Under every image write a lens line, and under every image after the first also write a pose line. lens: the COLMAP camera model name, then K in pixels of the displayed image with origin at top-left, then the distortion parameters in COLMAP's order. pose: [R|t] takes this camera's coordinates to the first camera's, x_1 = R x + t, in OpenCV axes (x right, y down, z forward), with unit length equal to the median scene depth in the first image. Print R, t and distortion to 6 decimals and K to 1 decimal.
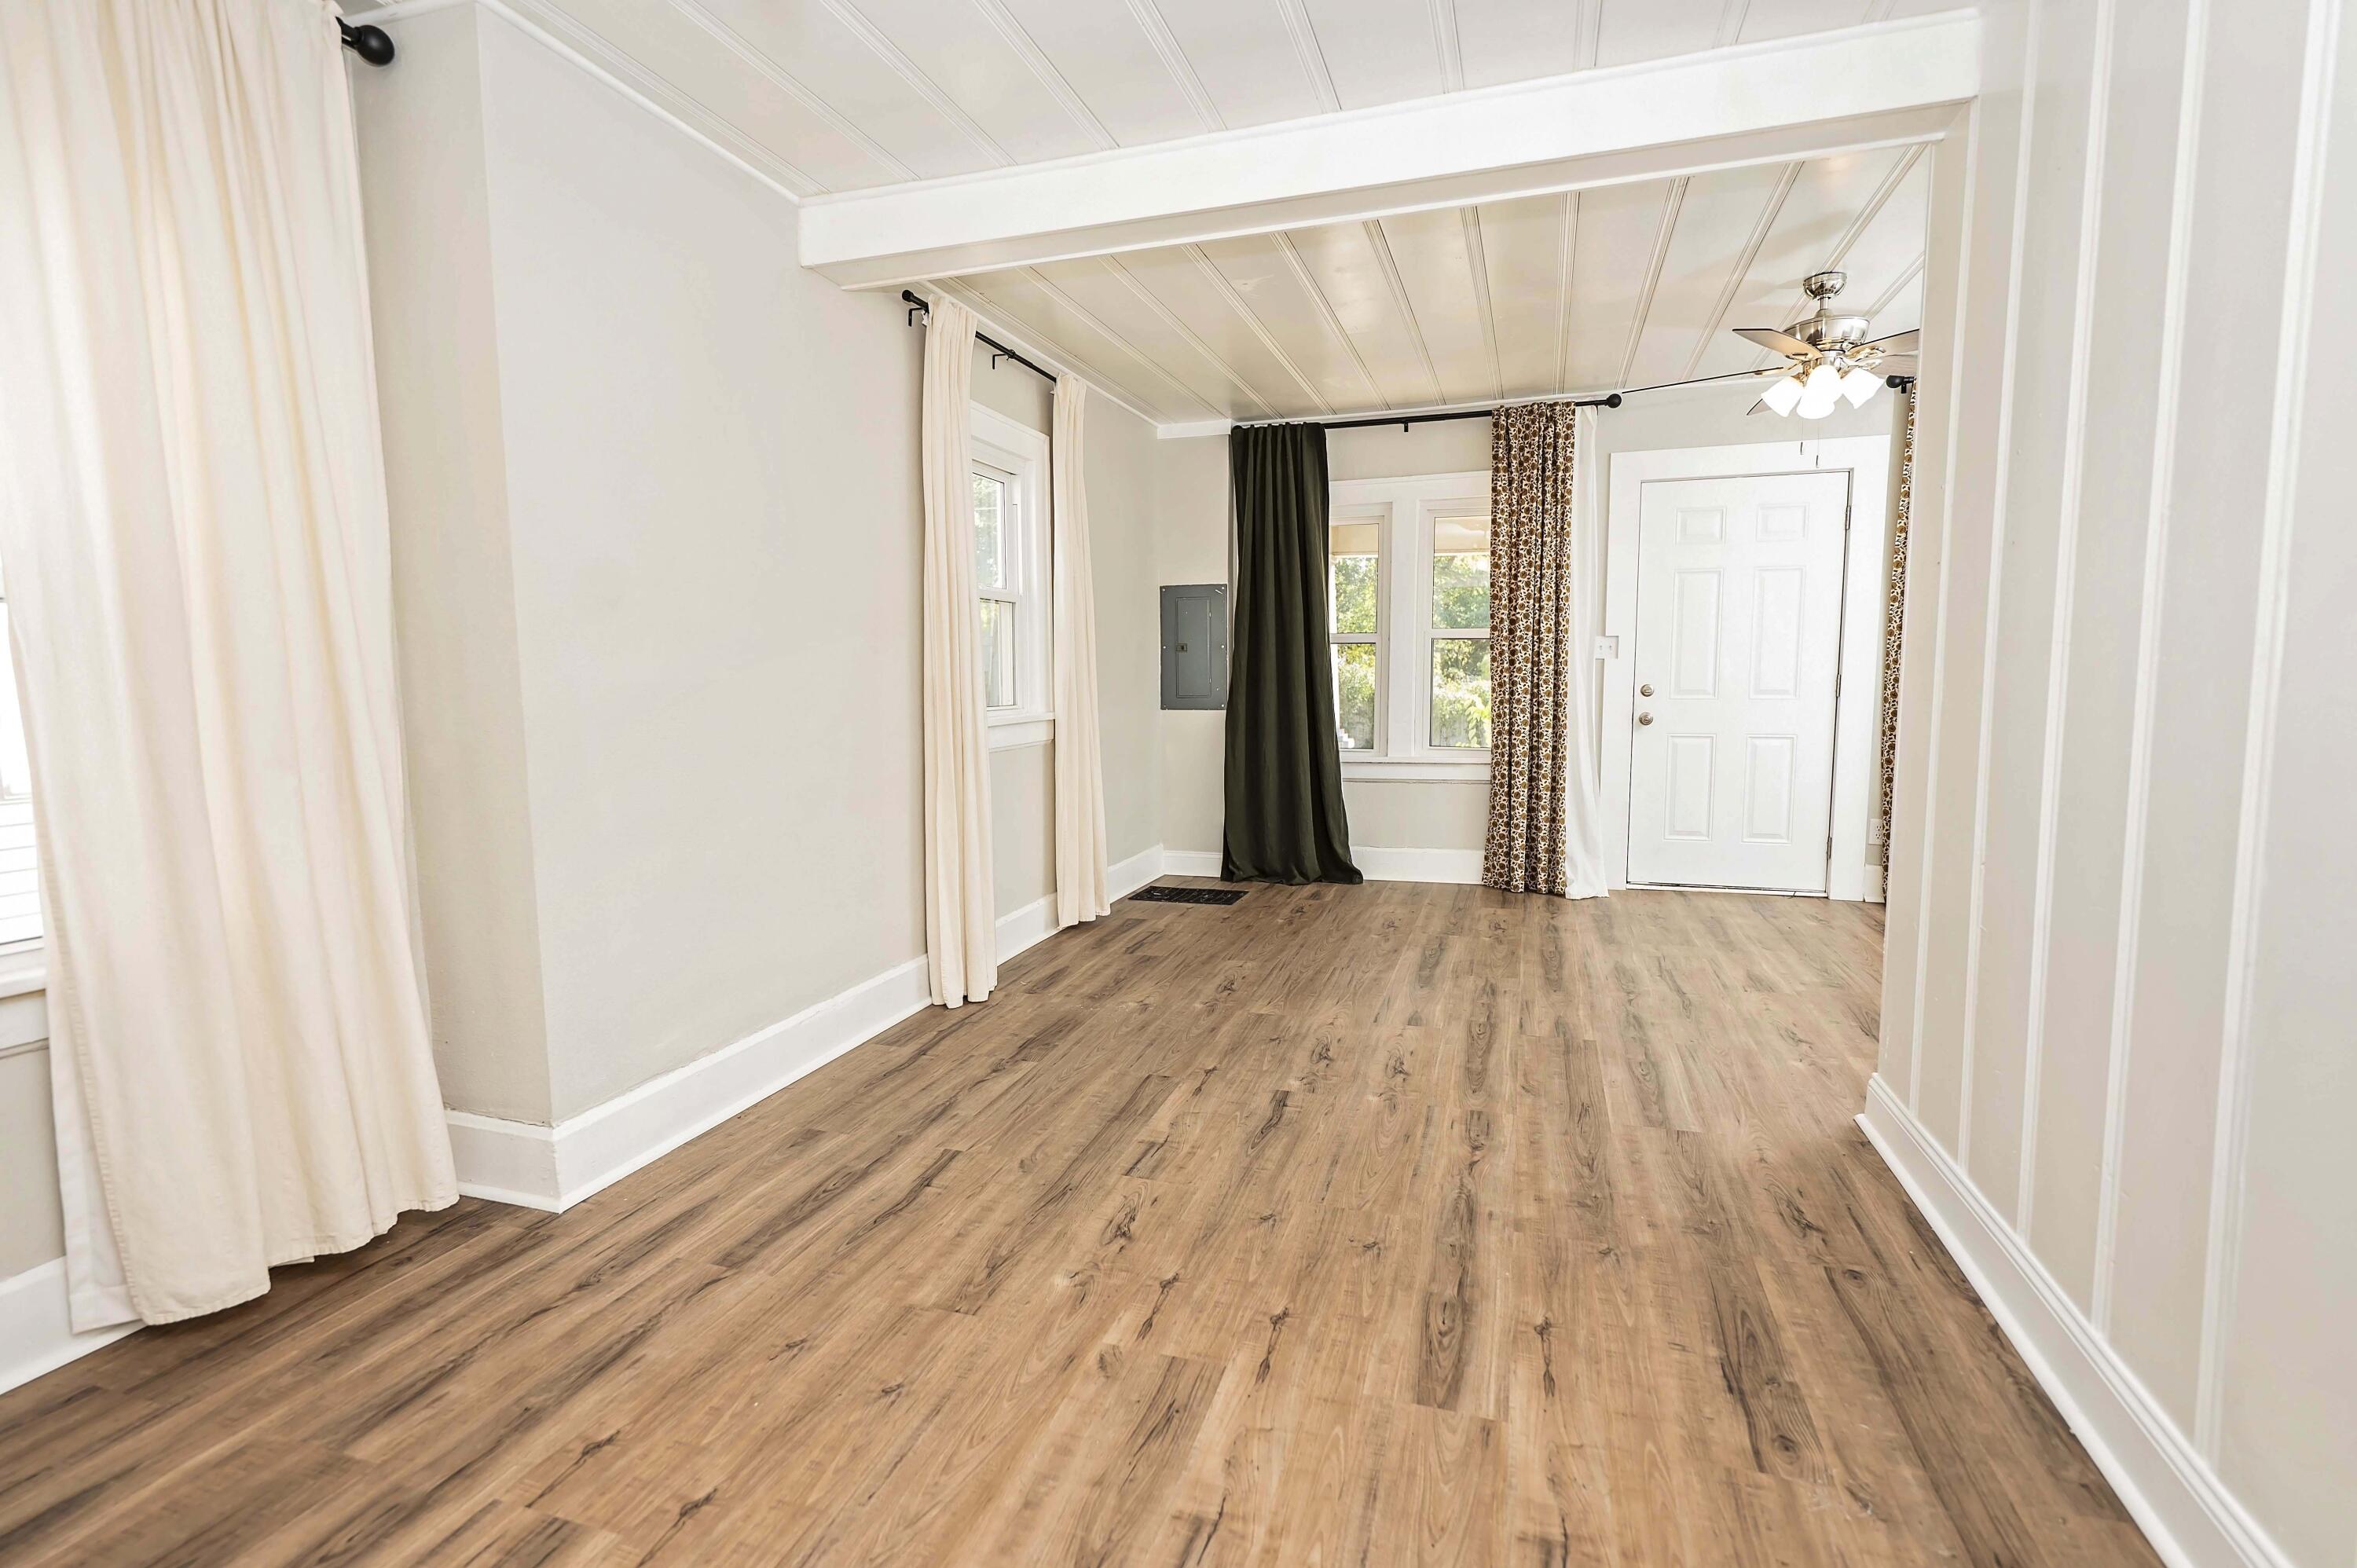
lens RADIAL K [[1101.5, 0, 1189.4], [0, 1101.5, 787.5], [0, 0, 1]] dist [-0.001069, 0.000181]
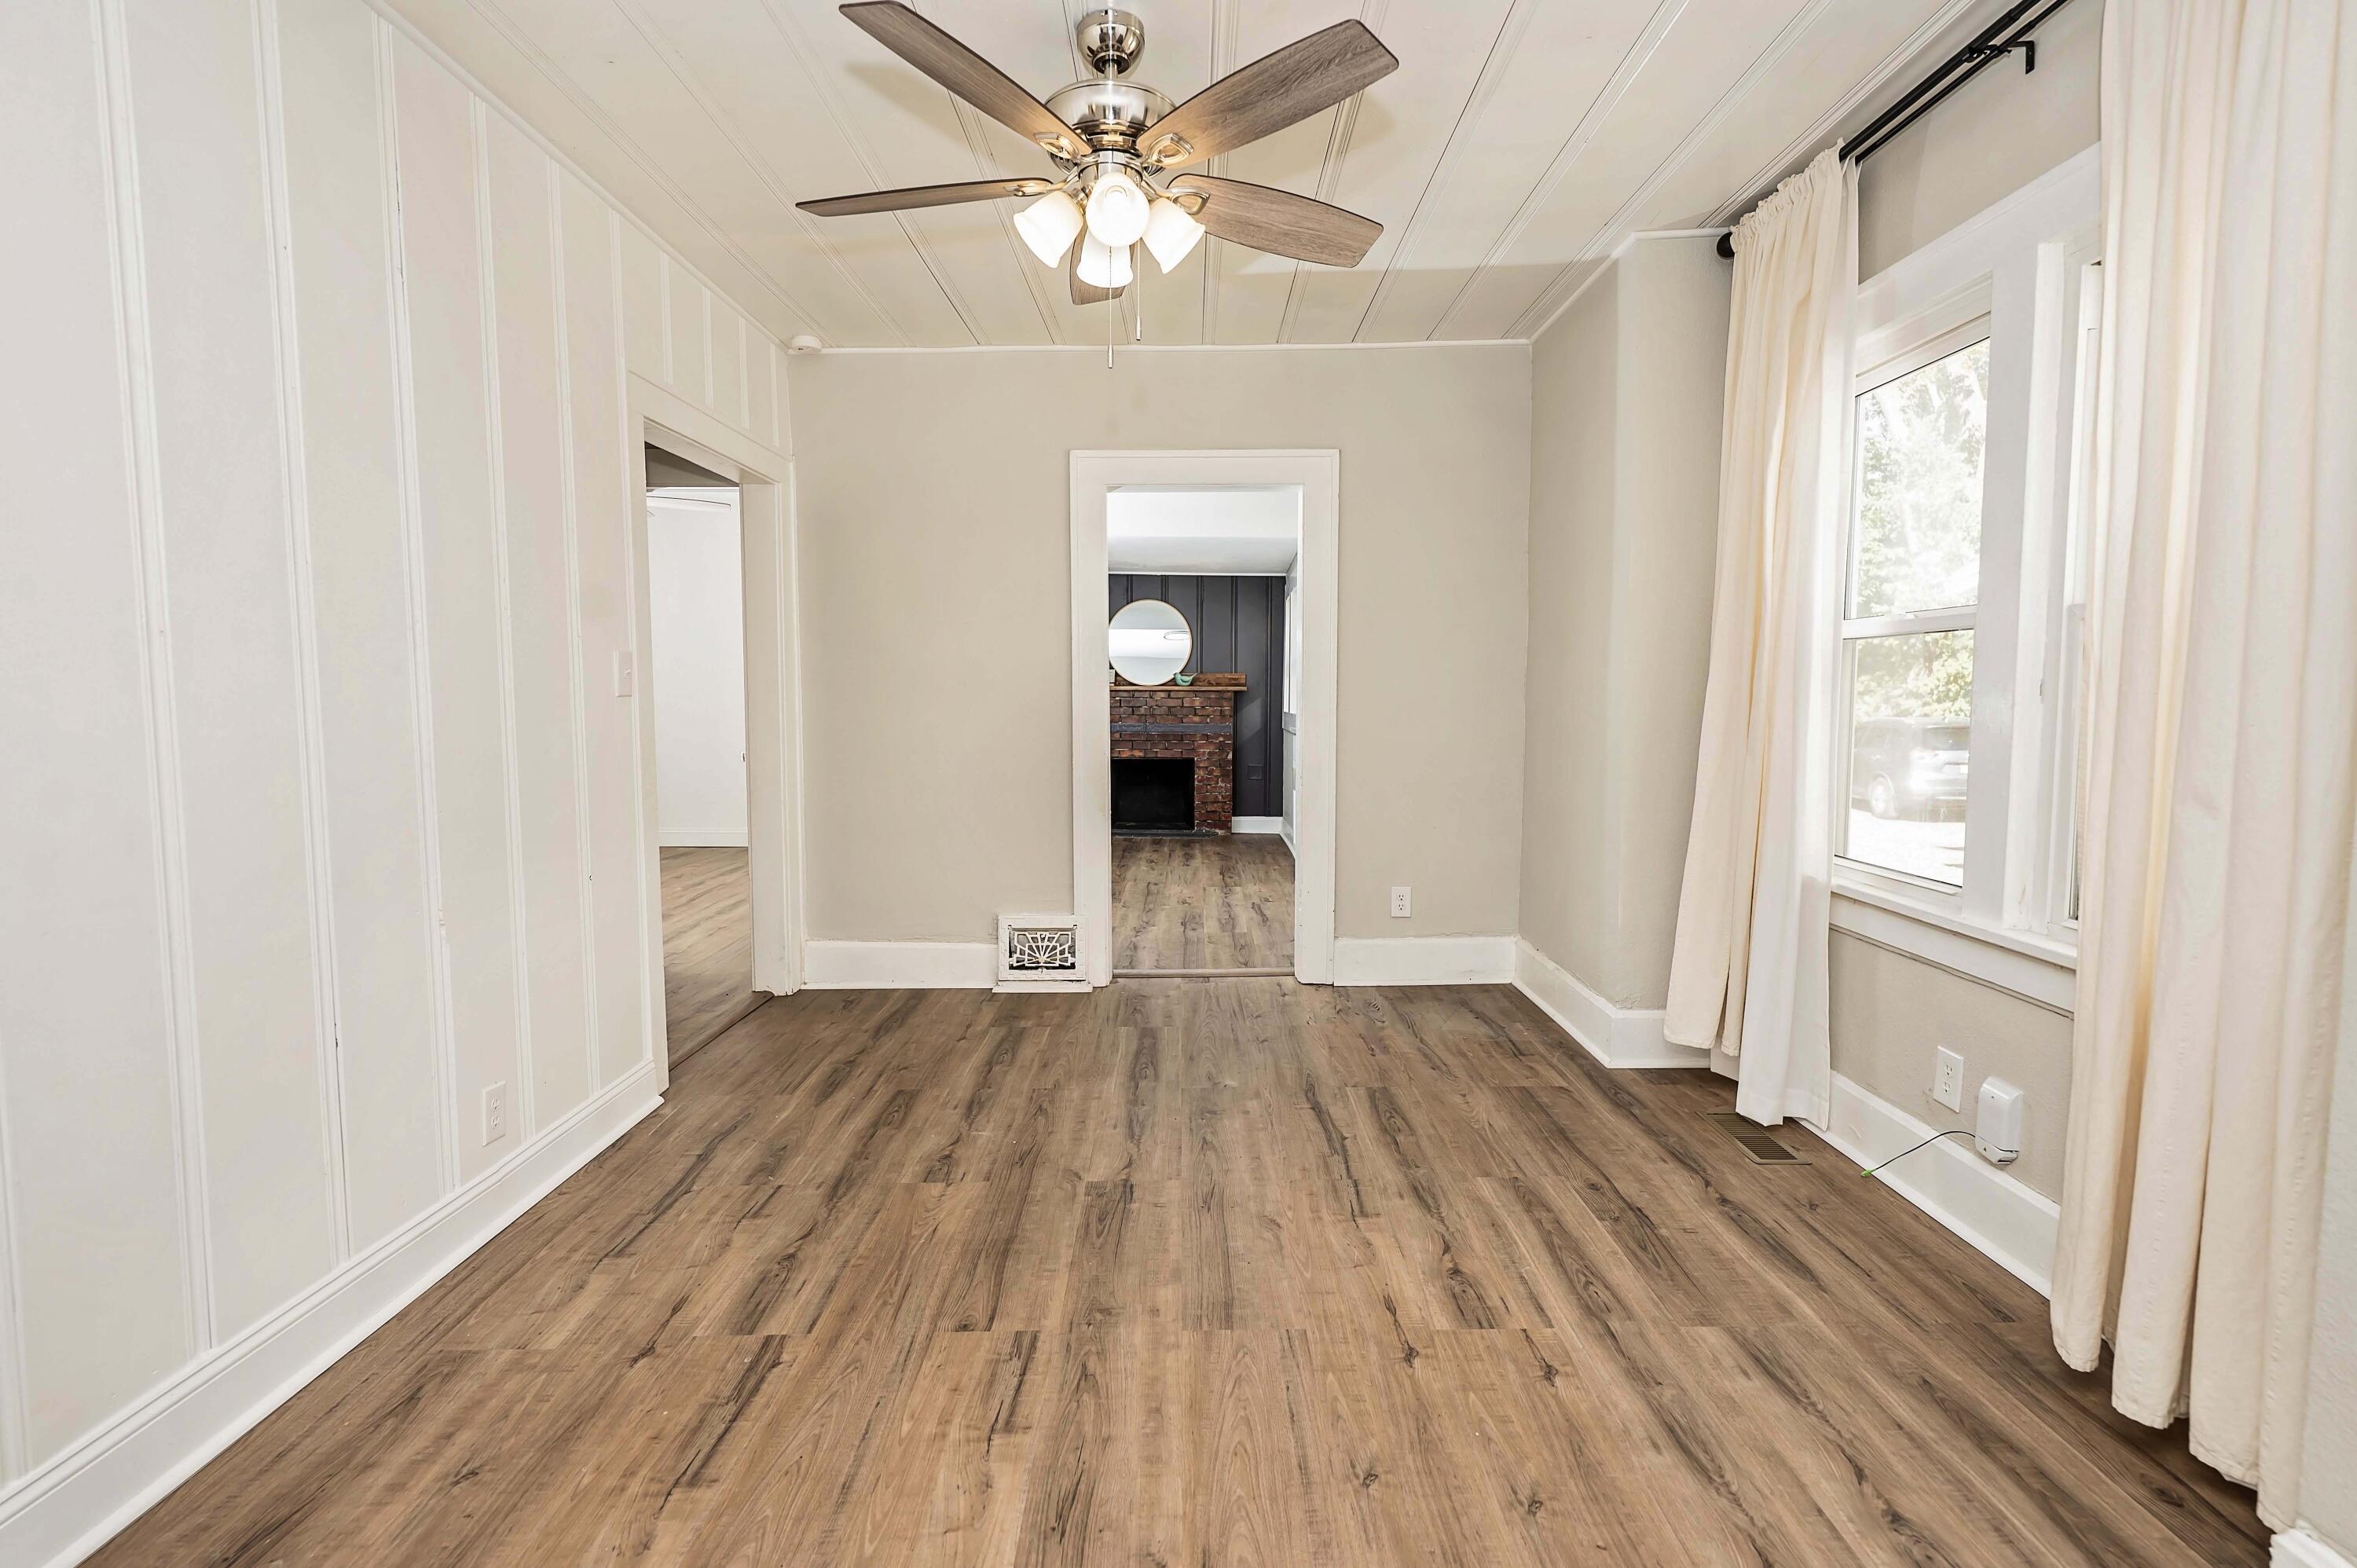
lens RADIAL K [[1101.5, 0, 1179.4], [0, 1101.5, 783.6], [0, 0, 1]] dist [-0.001069, 0.000181]
pose [[-0.956802, 0.035780, -0.288529, 0.129802], [-0.019305, 0.982390, 0.185843, -0.196410], [0.290098, 0.183385, -0.939262, 1.796137]]
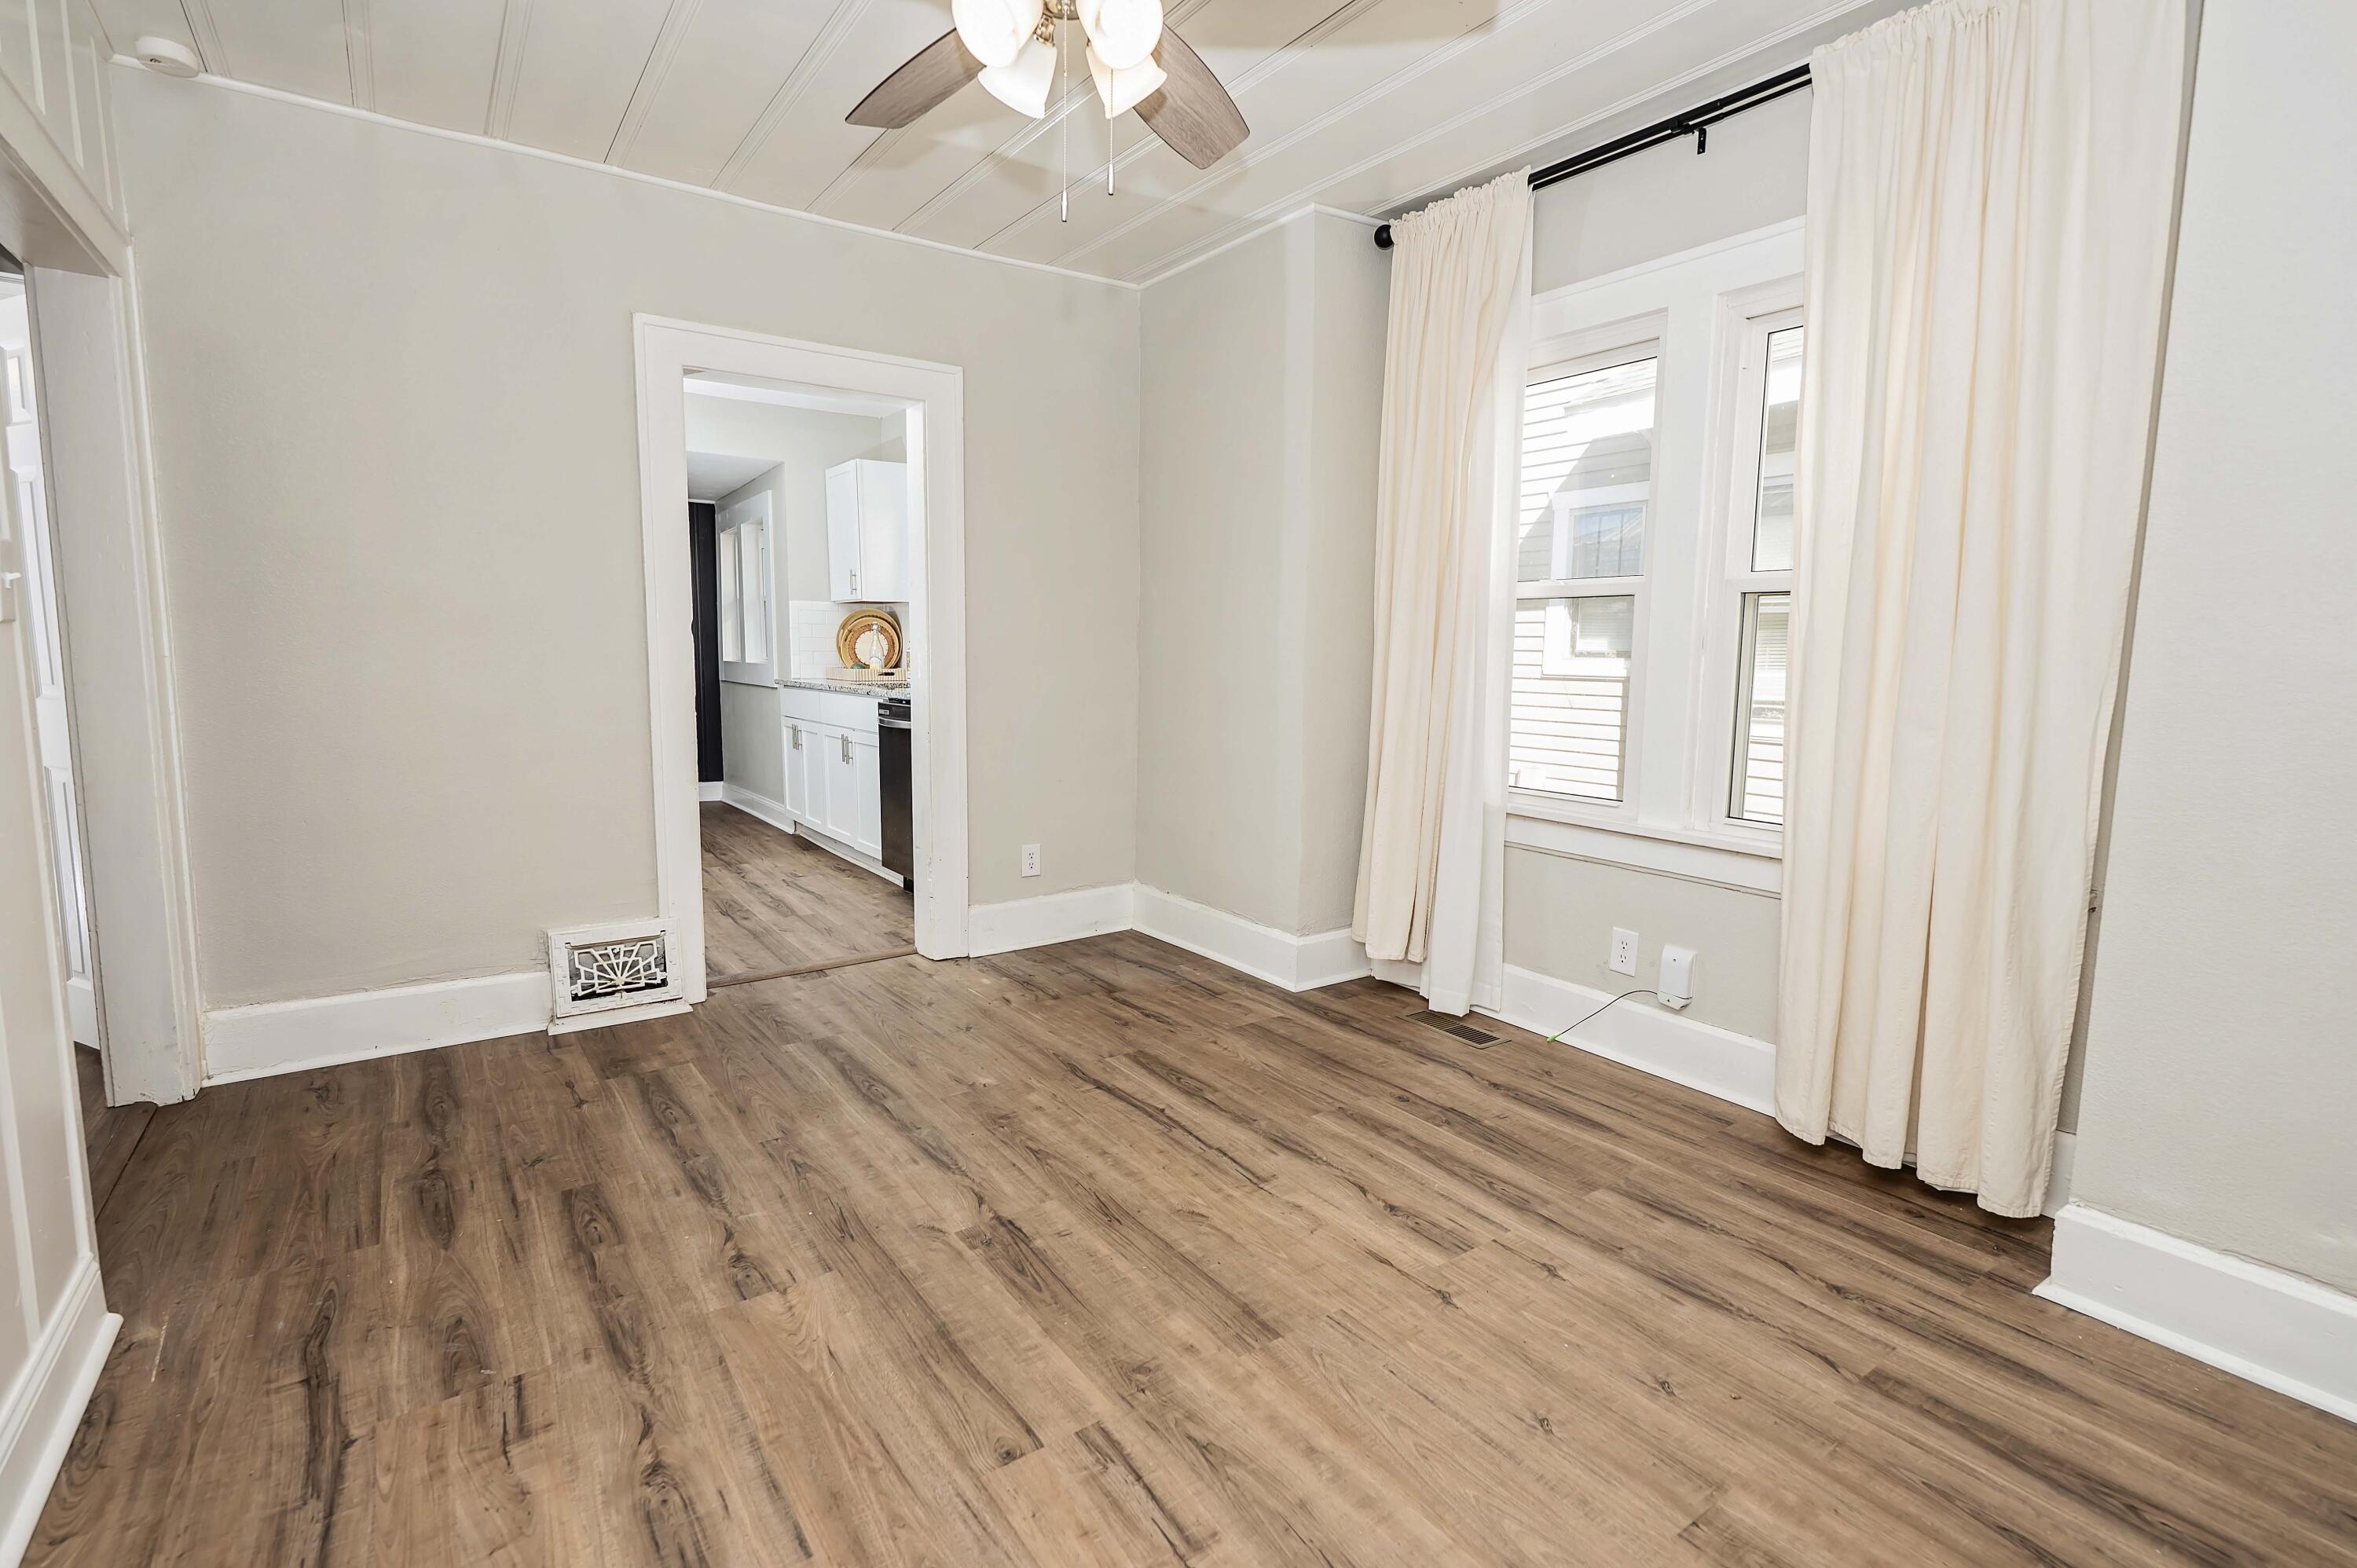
lens RADIAL K [[1101.5, 0, 1187.0], [0, 1101.5, 787.2], [0, 0, 1]] dist [-0.001069, 0.000181]
pose [[-0.607533, 0.102532, -0.787649, 0.609545], [-0.090842, 0.976158, 0.197140, -0.132398], [0.789082, 0.191321, -0.583734, 1.261910]]
